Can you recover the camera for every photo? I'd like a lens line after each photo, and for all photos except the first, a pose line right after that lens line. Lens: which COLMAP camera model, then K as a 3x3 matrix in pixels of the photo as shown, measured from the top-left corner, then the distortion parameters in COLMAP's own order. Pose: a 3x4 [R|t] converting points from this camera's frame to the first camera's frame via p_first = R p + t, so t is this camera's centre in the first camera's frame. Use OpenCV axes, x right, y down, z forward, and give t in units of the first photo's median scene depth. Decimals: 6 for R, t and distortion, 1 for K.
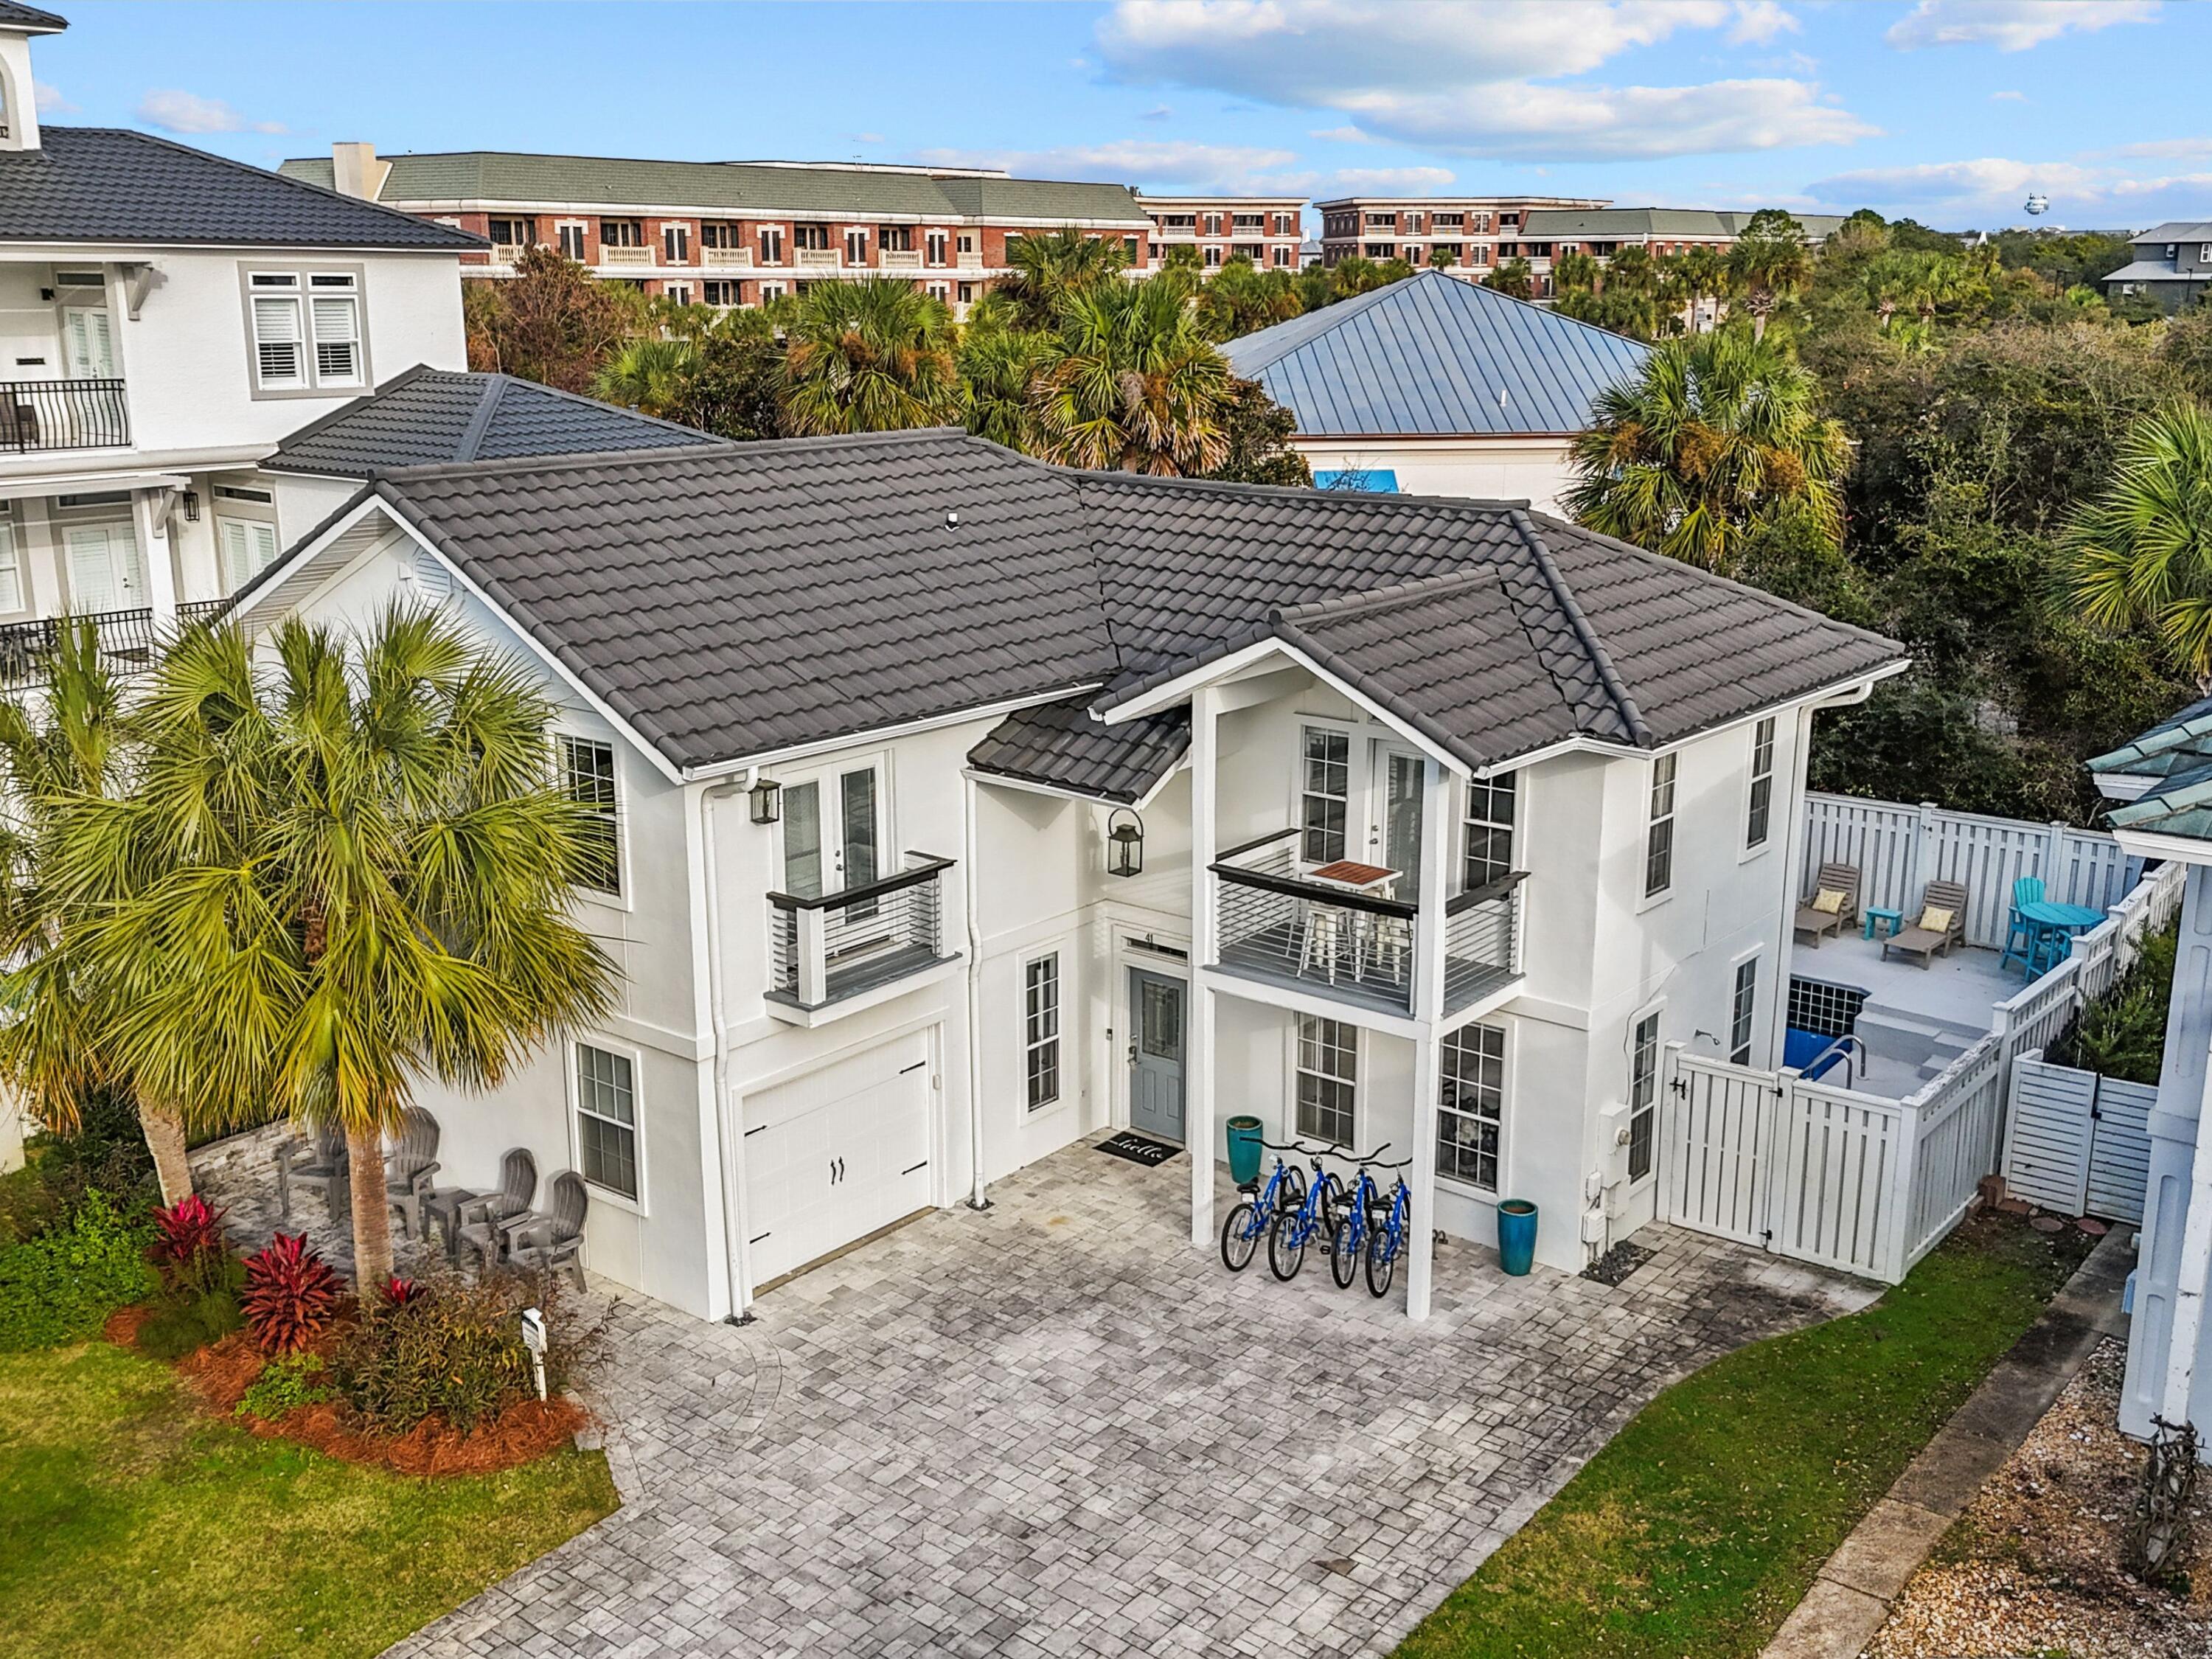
lens RADIAL K [[2180.7, 0, 1114.1], [0, 2180.7, 821.5], [0, 0, 1]] dist [0.093525, 0.000000]
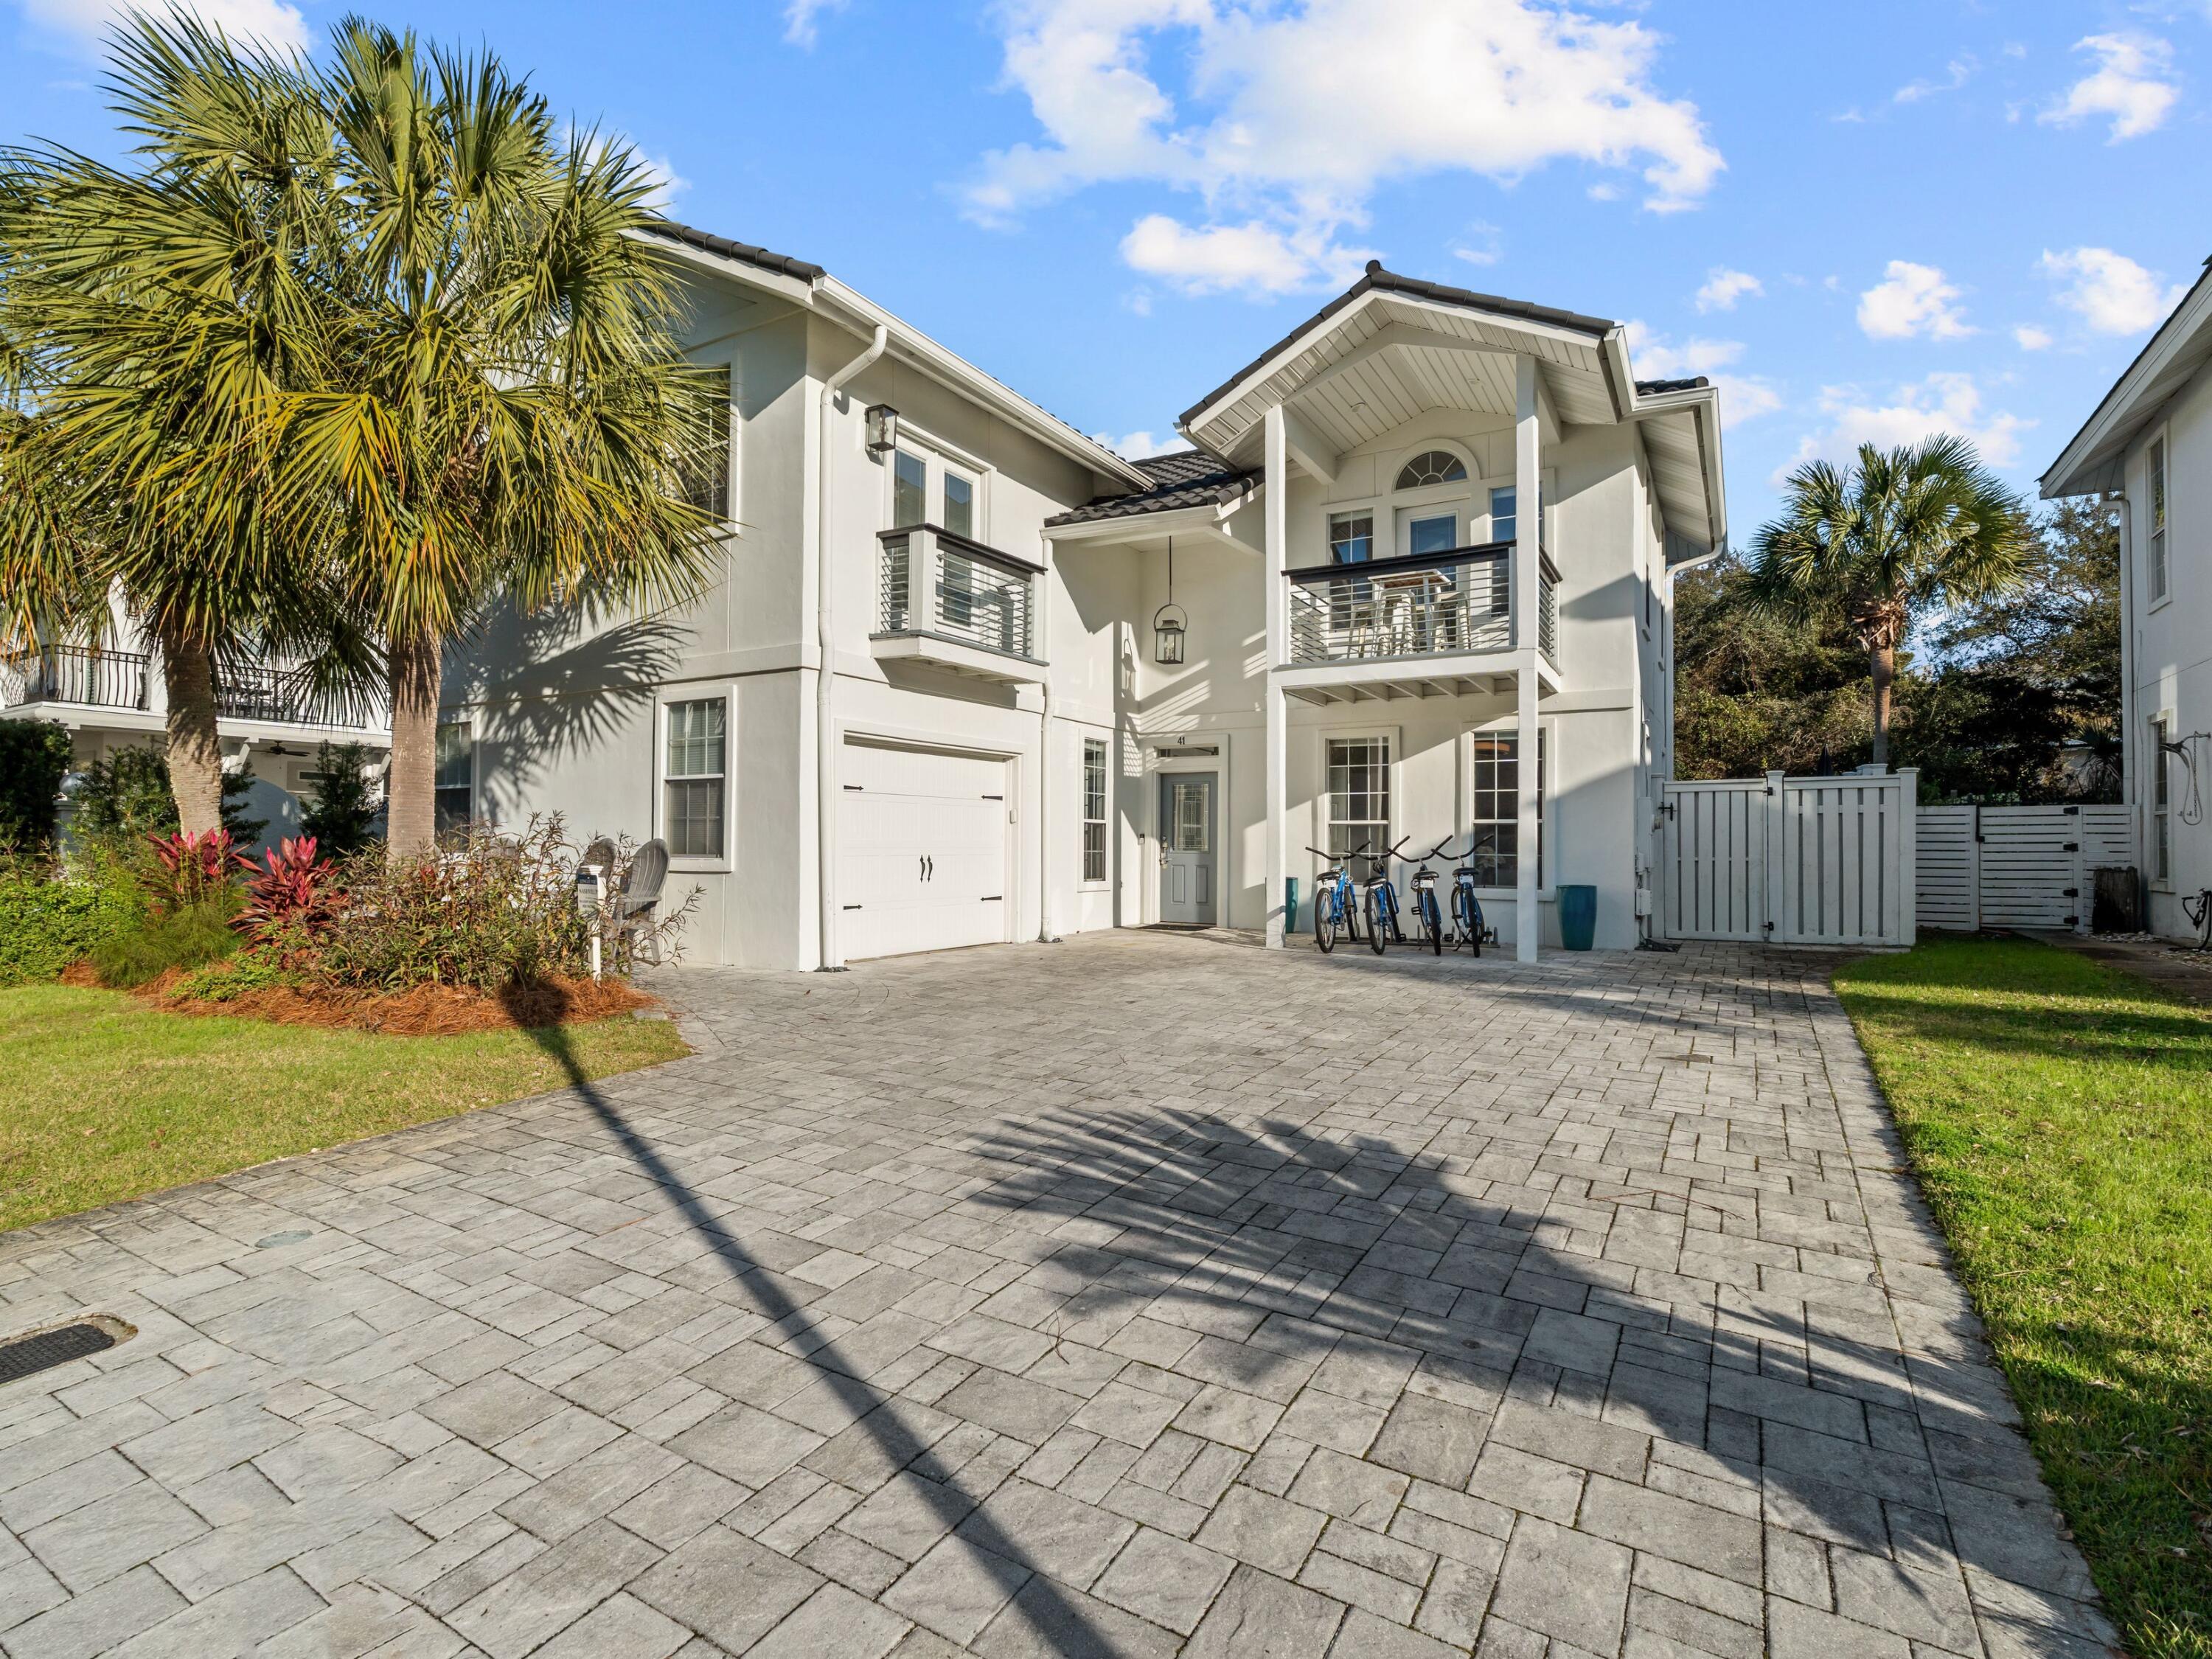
lens RADIAL K [[1092.8, 0, 1101.4], [0, 1092.8, 817.3], [0, 0, 1]] dist [-0.002226, 0.000787]
pose [[0.992535, 0.007282, 0.121739, -0.112751], [0.022606, 0.969933, -0.242320, 0.273491], [-0.119843, 0.243263, 0.962528, 0.521389]]
